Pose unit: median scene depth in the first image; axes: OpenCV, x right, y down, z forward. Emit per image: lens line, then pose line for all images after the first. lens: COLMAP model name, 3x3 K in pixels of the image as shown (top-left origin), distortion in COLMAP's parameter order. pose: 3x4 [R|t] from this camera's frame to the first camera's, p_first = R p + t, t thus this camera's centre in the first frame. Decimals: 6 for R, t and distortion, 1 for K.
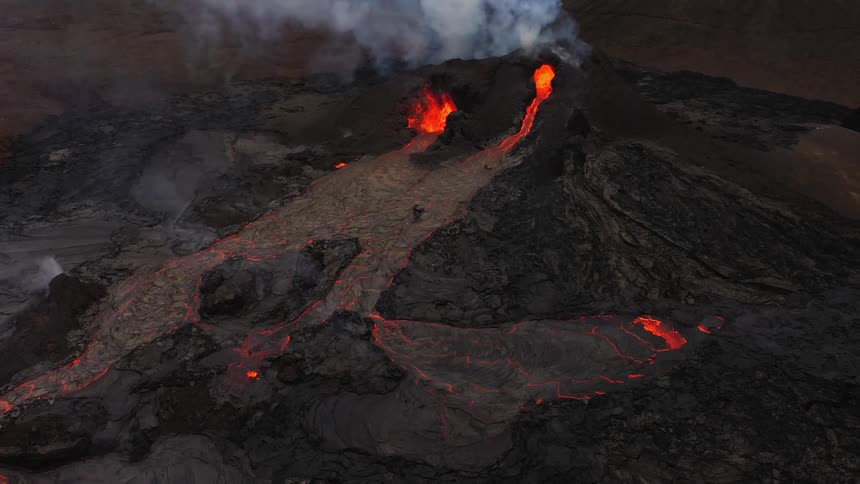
lens RADIAL K [[689.5, 0, 430.0], [0, 689.5, 242.0], [0, 0, 1]] dist [0.002381, -0.005497]
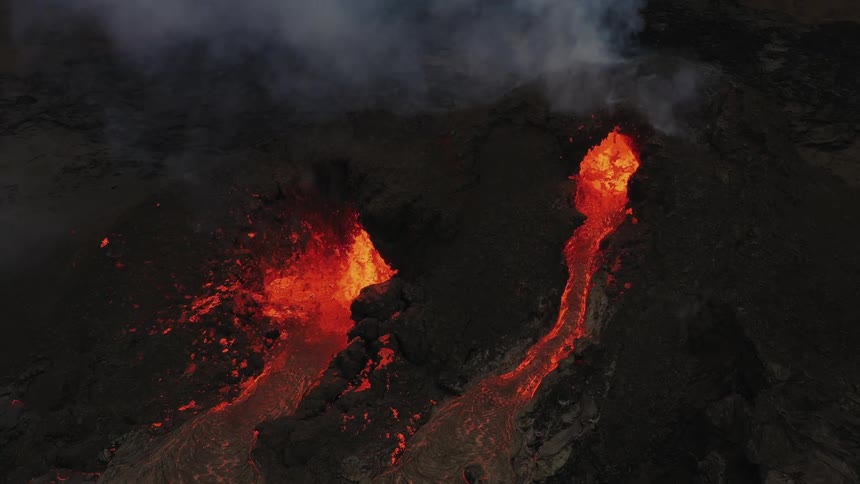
lens RADIAL K [[966.7, 0, 430.0], [0, 966.7, 242.0], [0, 0, 1]] dist [-0.013149, 0.038544]
pose [[0.996496, -0.042715, 0.071909, 0.031920], [0.034993, 0.993813, 0.105411, -0.303844], [-0.075967, -0.102525, 0.991825, 0.559563]]
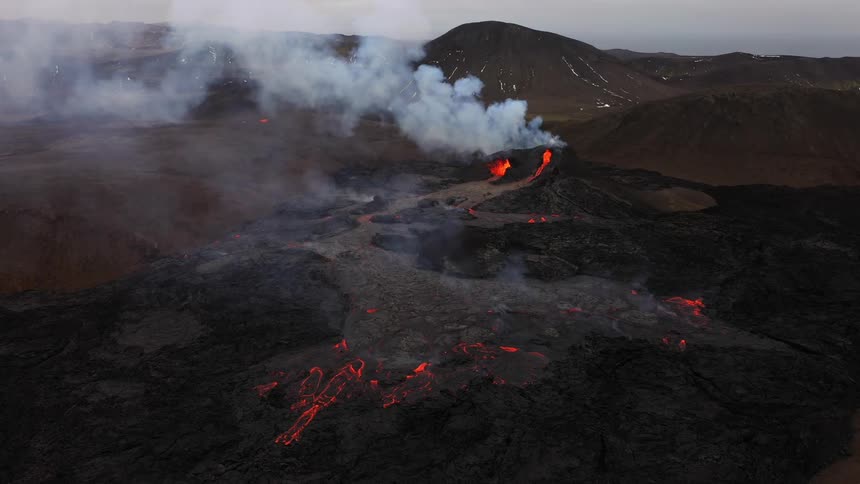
lens RADIAL K [[689.5, 0, 430.0], [0, 689.5, 242.0], [0, 0, 1]] dist [0.002381, -0.005497]
pose [[0.984364, 0.061093, -0.165210, 0.210267], [-0.093606, 0.975959, -0.196829, 0.685053], [0.149213, 0.209216, 0.966418, -1.618094]]
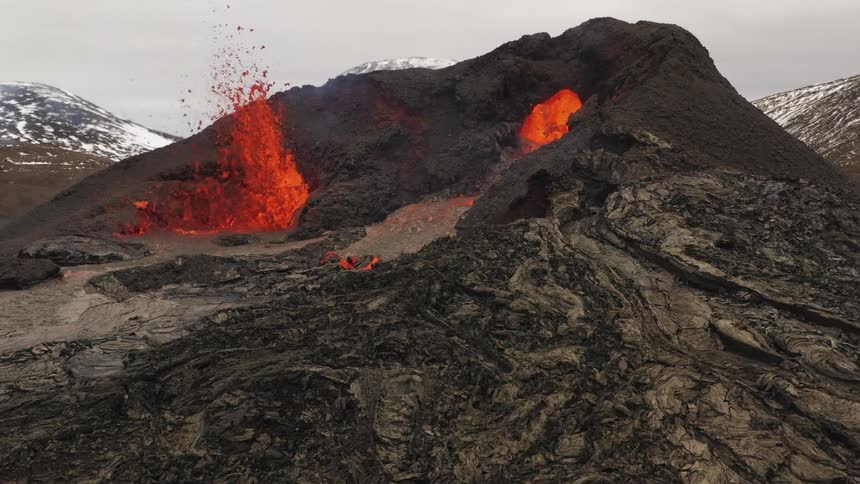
lens RADIAL K [[966.7, 0, 430.0], [0, 966.7, 242.0], [0, 0, 1]] dist [-0.013149, 0.038544]
pose [[0.994408, 0.020373, -0.103621, 0.188570], [-0.060524, 0.914027, -0.401112, 0.090443], [0.086541, 0.405141, 0.910149, 0.598826]]
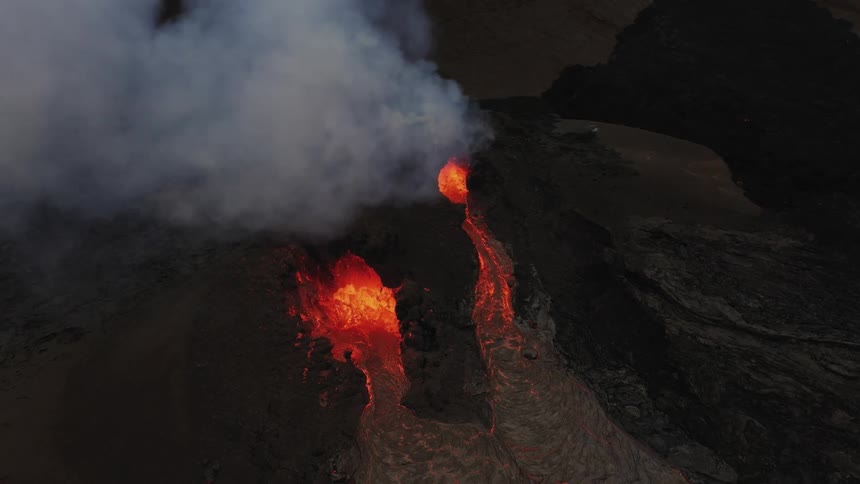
lens RADIAL K [[689.5, 0, 430.0], [0, 689.5, 242.0], [0, 0, 1]] dist [0.002381, -0.005497]
pose [[0.638747, -0.380135, 0.668954, -0.349212], [0.377975, 0.912317, 0.157520, -0.344476], [-0.670177, 0.152232, 0.726422, 0.661508]]
